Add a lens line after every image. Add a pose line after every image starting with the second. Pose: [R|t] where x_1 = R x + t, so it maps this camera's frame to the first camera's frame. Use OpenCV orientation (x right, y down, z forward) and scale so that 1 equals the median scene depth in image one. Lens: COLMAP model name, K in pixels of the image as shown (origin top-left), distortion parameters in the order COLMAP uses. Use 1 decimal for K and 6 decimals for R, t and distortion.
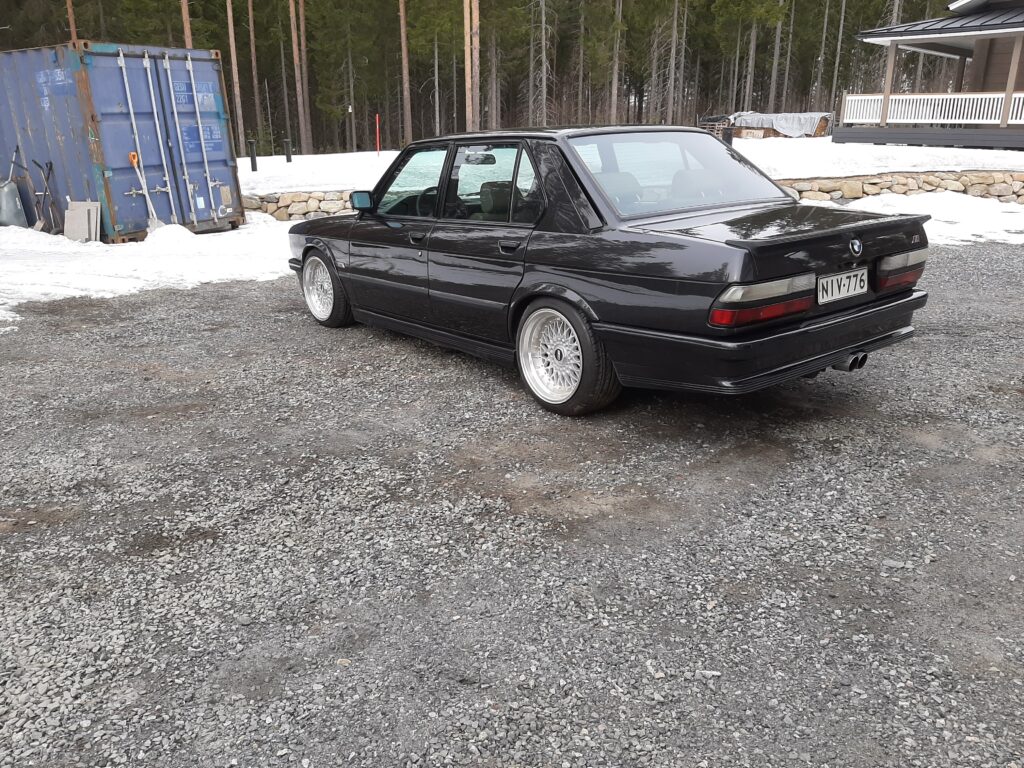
lens RADIAL K [[845.3, 0, 519.2], [0, 845.3, 383.5], [0, 0, 1]] dist [0.001053, -0.007667]
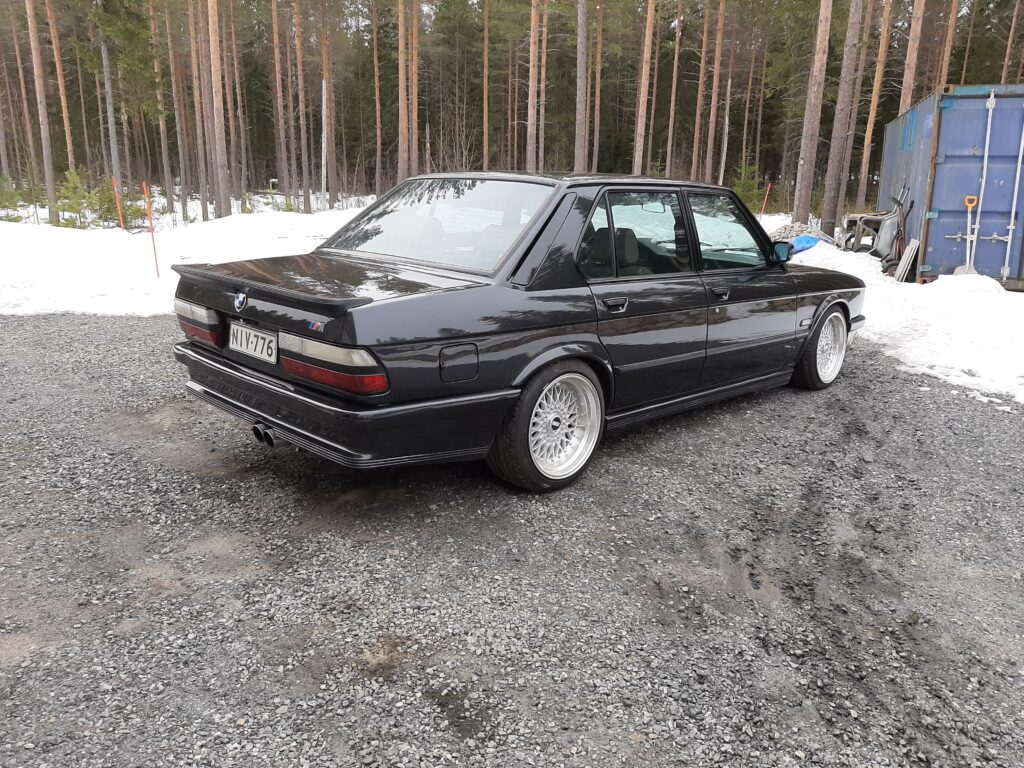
lens RADIAL K [[845.3, 0, 519.2], [0, 845.3, 383.5], [0, 0, 1]] dist [0.001053, -0.007667]
pose [[0.081052, 0.264720, -0.960913, 0.511279], [-0.307584, 0.923673, 0.228516, -0.146760], [0.948063, 0.277040, 0.156289, 0.447626]]
